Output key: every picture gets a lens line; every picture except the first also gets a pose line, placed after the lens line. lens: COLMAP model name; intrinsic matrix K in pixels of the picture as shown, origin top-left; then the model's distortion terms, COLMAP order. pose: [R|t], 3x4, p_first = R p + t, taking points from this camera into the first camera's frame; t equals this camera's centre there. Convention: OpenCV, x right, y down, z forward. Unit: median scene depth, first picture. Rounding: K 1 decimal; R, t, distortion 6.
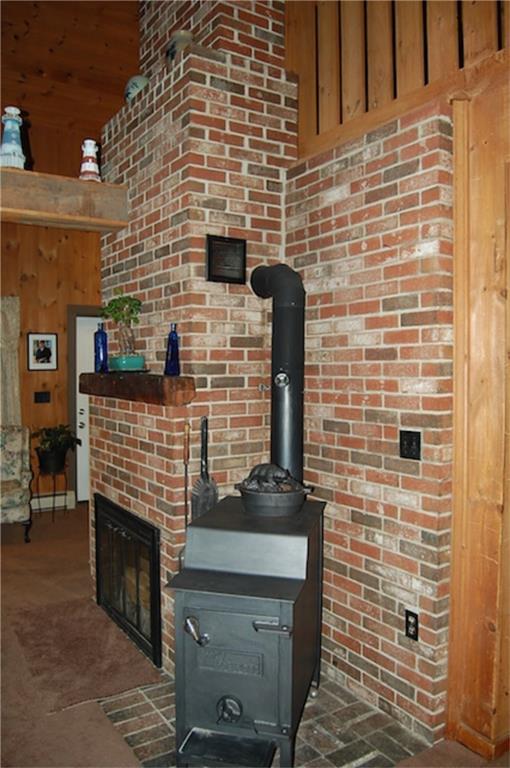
lens RADIAL K [[602.8, 0, 258.0], [0, 602.8, 382.3], [0, 0, 1]] dist [-0.098705, 0.039650]
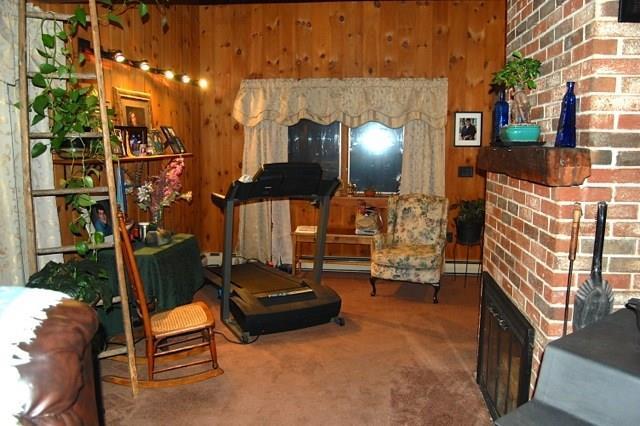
lens RADIAL K [[502.4, 0, 321.1], [0, 502.4, 216.4], [0, 0, 1]] dist [-0.098705, 0.039650]
pose [[0.769911, 0.095059, -0.631031, 0.028524], [-0.025253, 0.992607, 0.118715, 0.010067], [0.637651, -0.075464, 0.766620, 0.276299]]
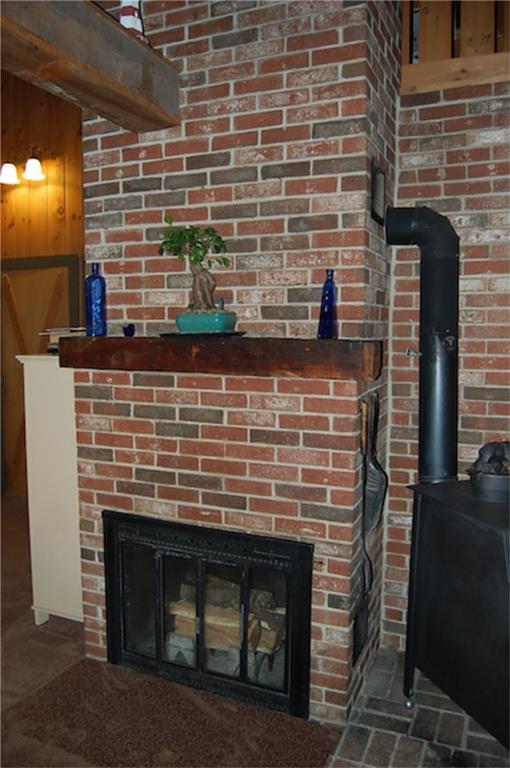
lens RADIAL K [[602.8, 0, 255.6], [0, 602.8, 381.0], [0, 0, 1]] dist [-0.098705, 0.039650]
pose [[0.833181, -0.048128, 0.550902, -0.624479], [0.013812, 0.997706, 0.066273, -0.010090], [-0.552827, -0.047608, 0.831935, 0.416928]]
